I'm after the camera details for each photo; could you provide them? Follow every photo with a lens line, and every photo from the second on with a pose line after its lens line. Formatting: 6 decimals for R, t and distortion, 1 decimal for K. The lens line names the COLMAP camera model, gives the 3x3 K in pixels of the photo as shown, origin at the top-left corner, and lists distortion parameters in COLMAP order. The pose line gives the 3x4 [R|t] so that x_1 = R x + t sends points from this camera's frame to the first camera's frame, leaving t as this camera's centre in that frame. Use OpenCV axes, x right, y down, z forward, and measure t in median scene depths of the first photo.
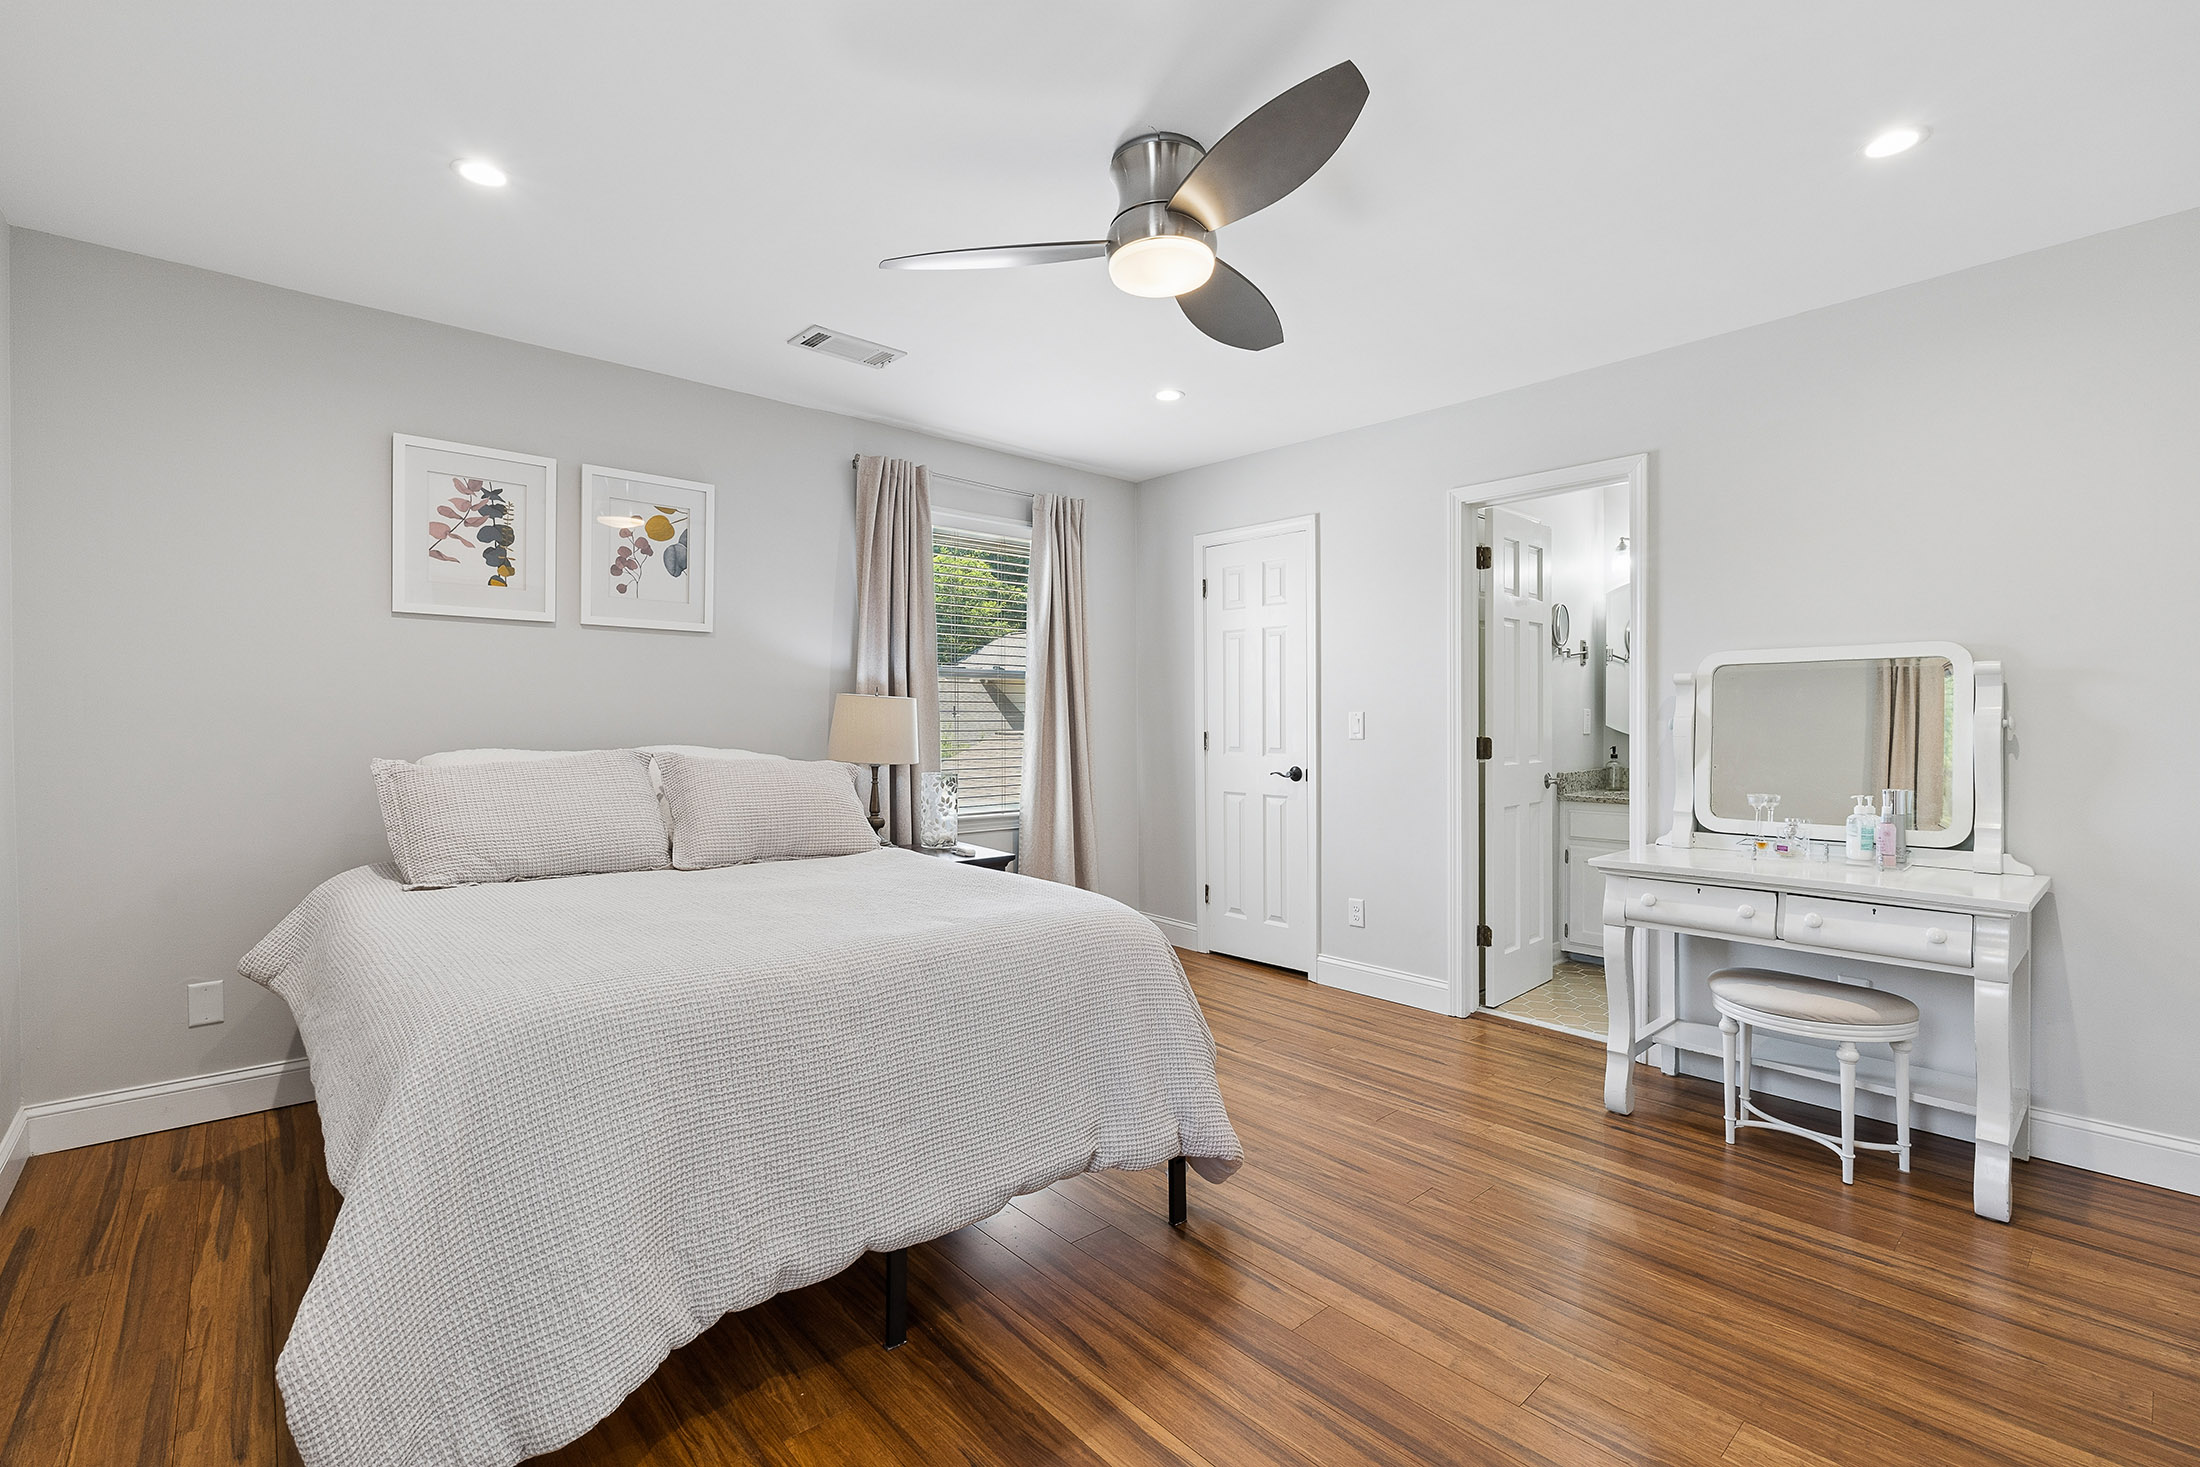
lens RADIAL K [[979.9, 0, 1098.1], [0, 979.9, 726.6], [0, 0, 1]] dist [-0.001420, 0.000067]
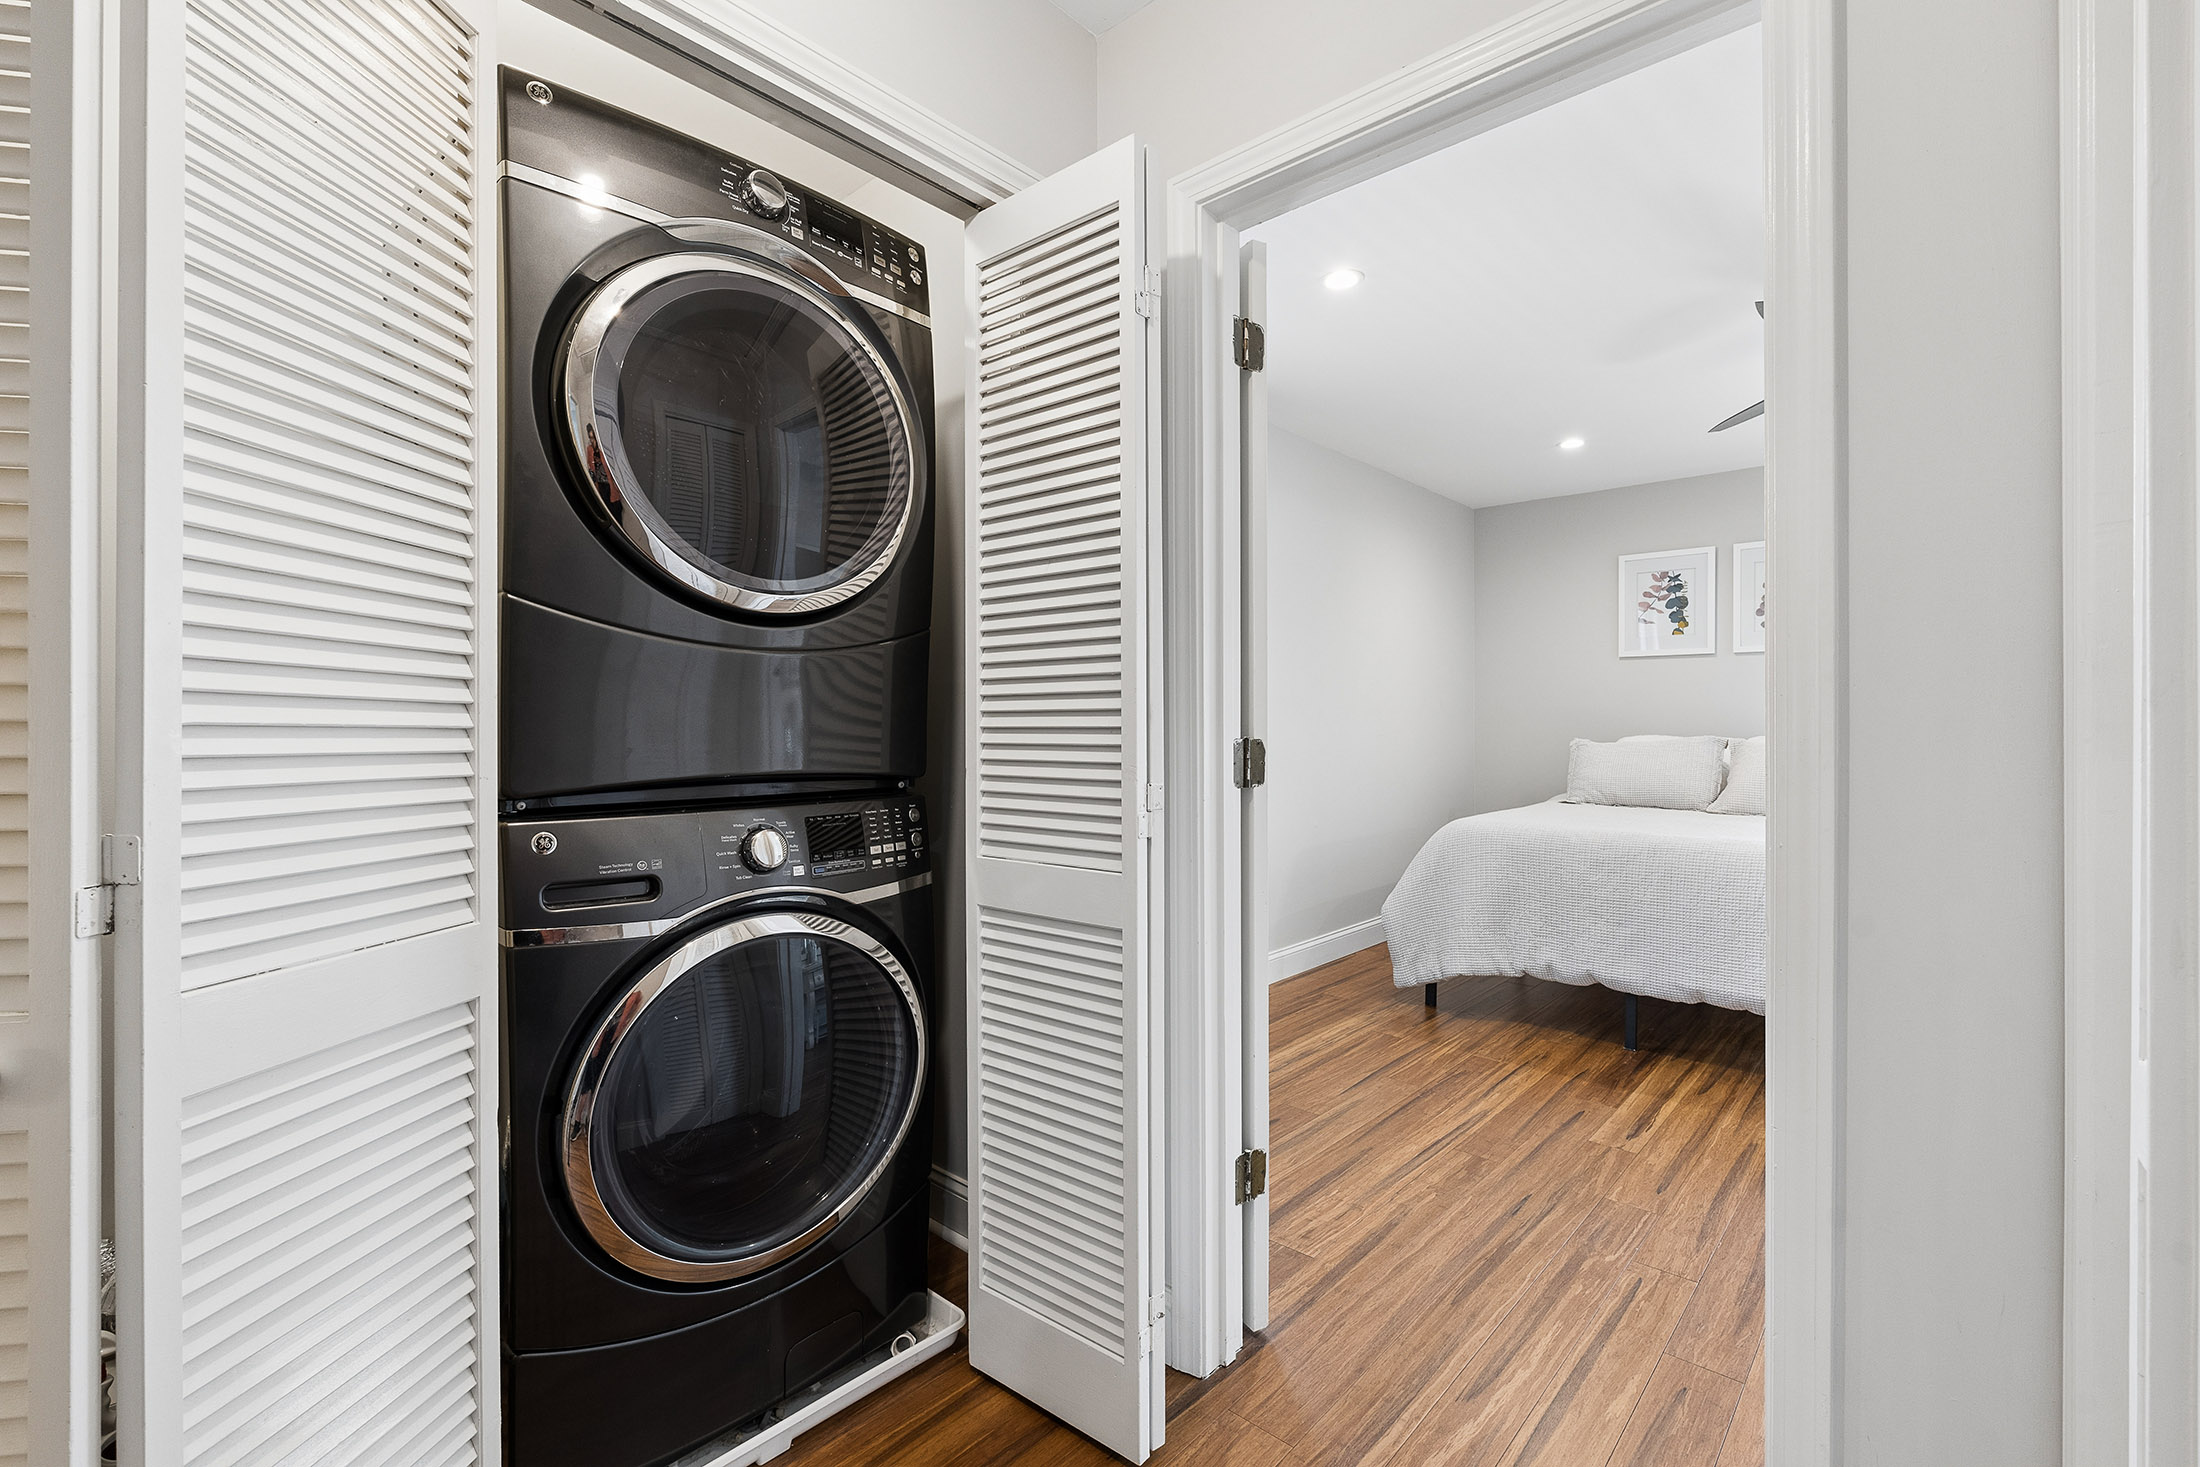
lens RADIAL K [[979.9, 0, 1101.6], [0, 979.9, 739.2], [0, 0, 1]] dist [-0.001420, 0.000067]
pose [[0.116223, 0.016025, -0.993094, 0.891626], [-0.002511, 0.999871, 0.015841, 0.005727], [0.993220, 0.000652, 0.116248, -0.131075]]
